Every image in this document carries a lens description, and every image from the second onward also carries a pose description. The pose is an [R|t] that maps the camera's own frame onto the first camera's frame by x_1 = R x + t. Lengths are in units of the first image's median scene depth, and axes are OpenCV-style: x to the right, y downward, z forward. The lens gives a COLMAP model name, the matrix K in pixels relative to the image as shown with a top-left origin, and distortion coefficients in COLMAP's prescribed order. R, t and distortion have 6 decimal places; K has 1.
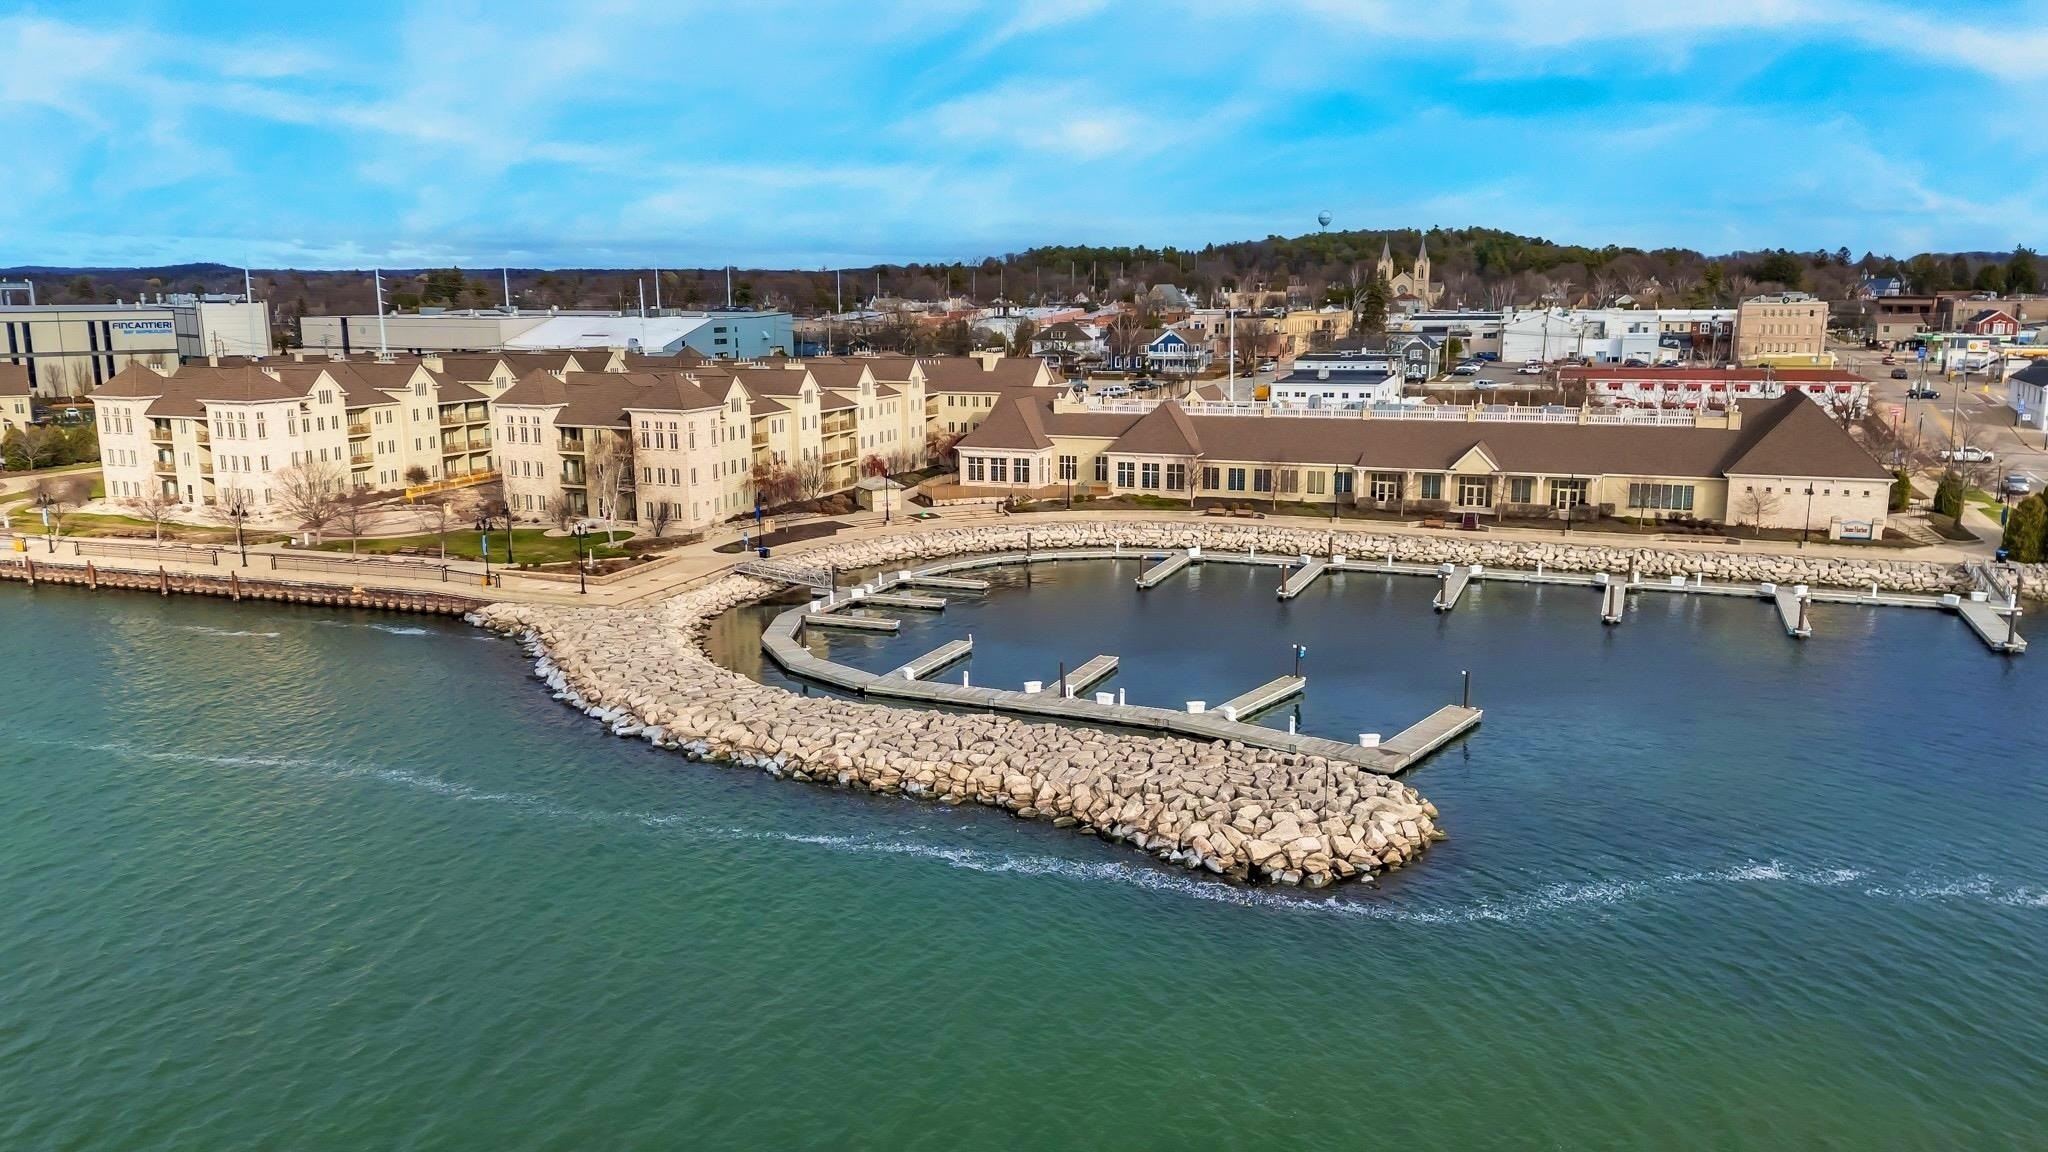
lens RADIAL K [[1482.2, 0, 1022.1], [0, 1482.2, 583.2], [0, 0, 1]] dist [0.059385, -0.020274]
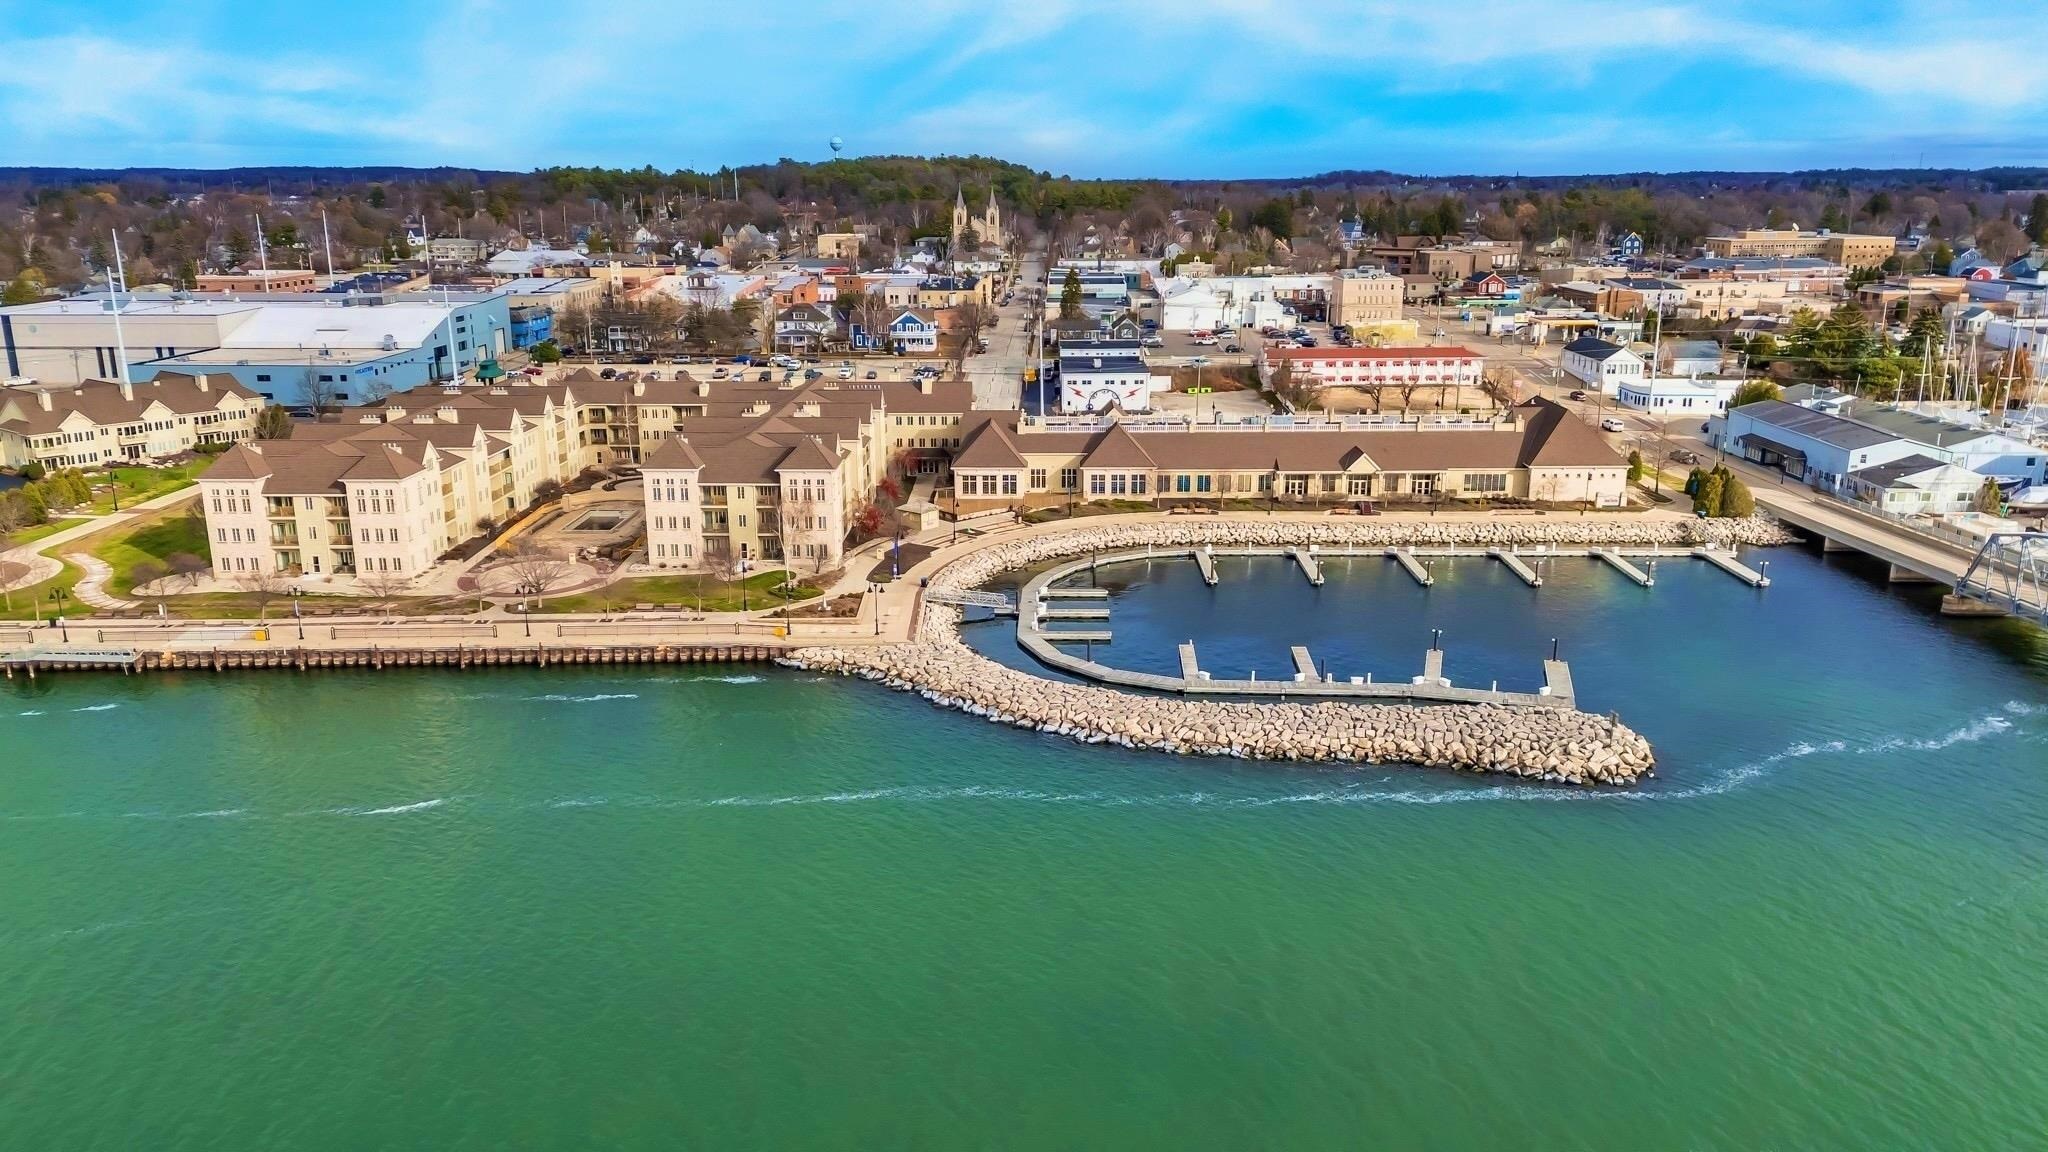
lens RADIAL K [[1482.2, 0, 1014.0], [0, 1482.2, 574.5], [0, 0, 1]] dist [0.059385, -0.020274]
pose [[0.938193, -0.087729, 0.334810, -0.458680], [0.068574, 0.995282, 0.068635, -0.094479], [-0.339252, -0.041434, 0.939783, -0.184374]]
